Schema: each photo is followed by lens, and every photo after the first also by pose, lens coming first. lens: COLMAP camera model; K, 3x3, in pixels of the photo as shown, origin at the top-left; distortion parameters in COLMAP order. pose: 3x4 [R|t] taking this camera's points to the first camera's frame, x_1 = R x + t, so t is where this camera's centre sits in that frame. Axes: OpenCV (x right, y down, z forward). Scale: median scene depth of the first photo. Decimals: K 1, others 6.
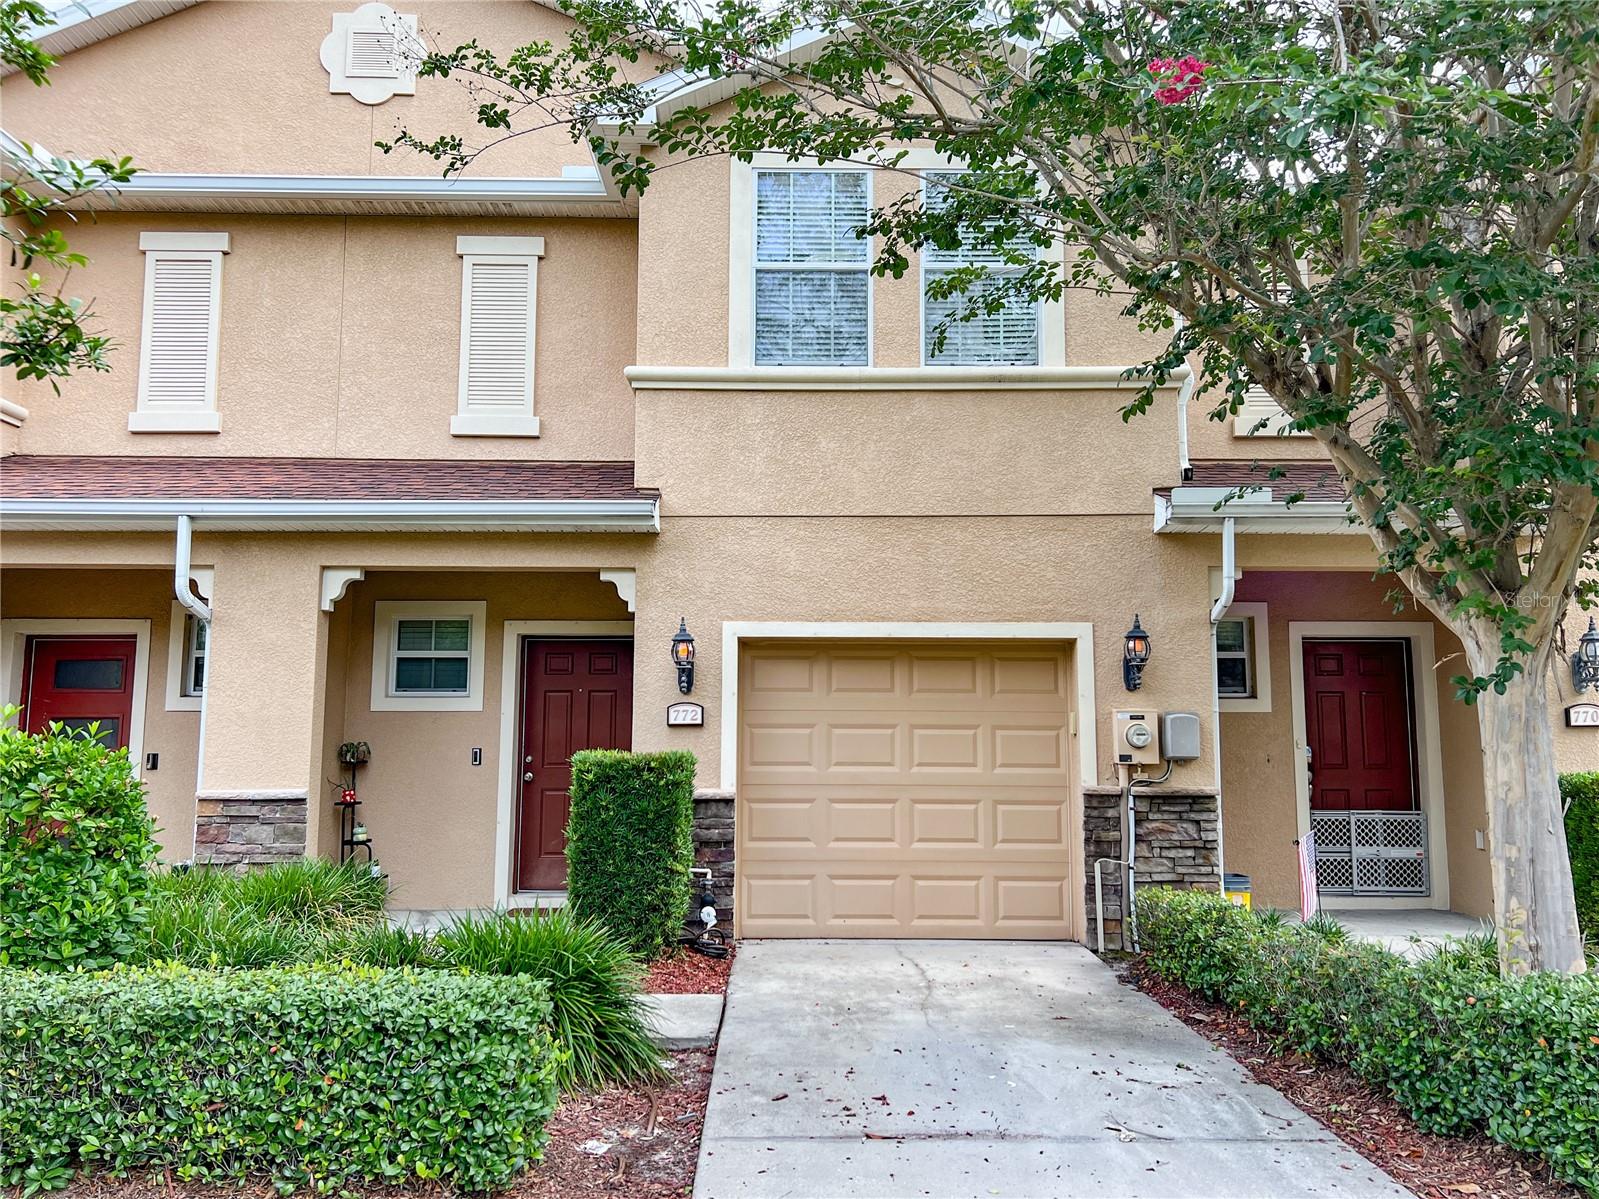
lens RADIAL K [[1226.9, 0, 808.7], [0, 1226.9, 607.2], [0, 0, 1]] dist [0.047090, -0.056889]
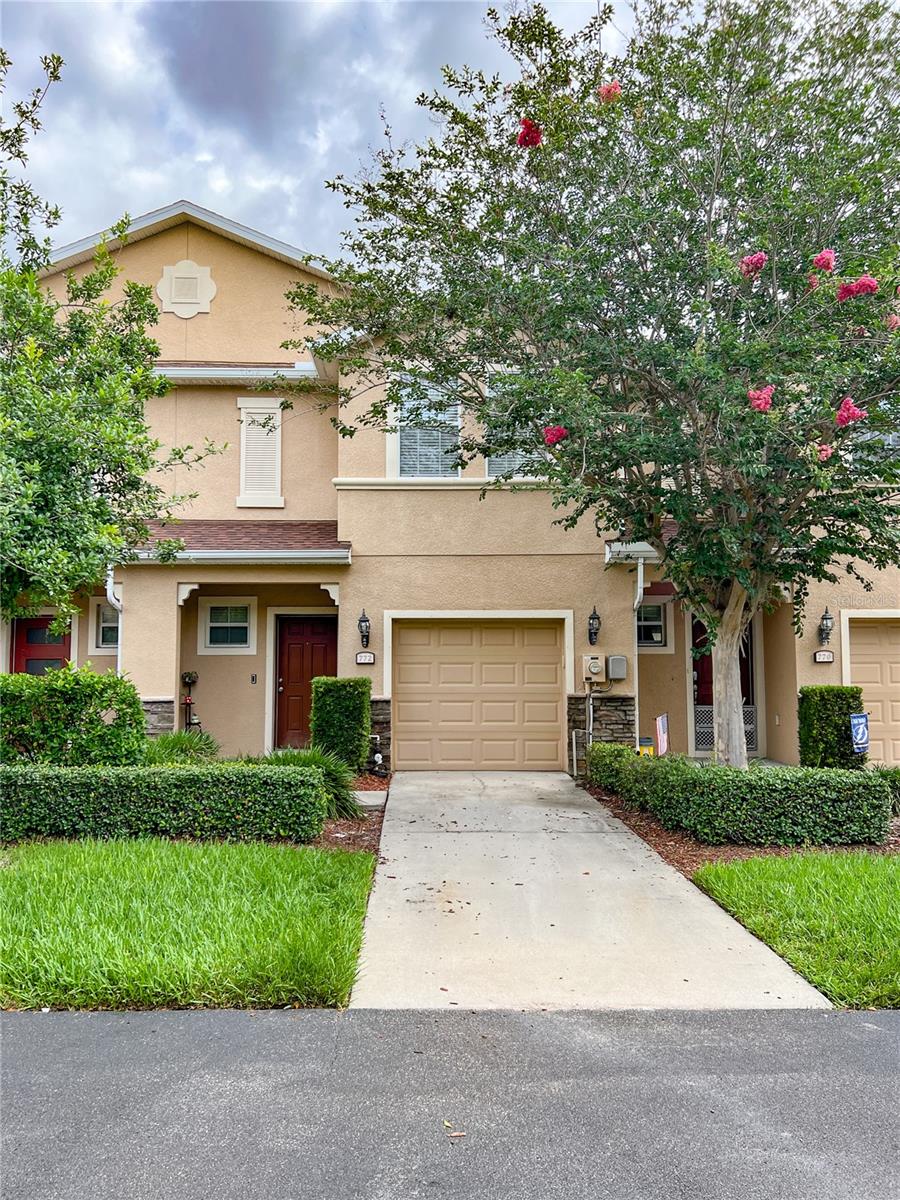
lens RADIAL K [[920.8, 0, 442.7], [0, 920.8, 596.3], [0, 0, 1]] dist [0.047090, -0.056889]
pose [[0.999986, -0.003600, 0.003845, 0.018072], [0.003445, 0.999212, 0.039551, -0.068813], [-0.003984, -0.039537, 0.999210, -0.469085]]
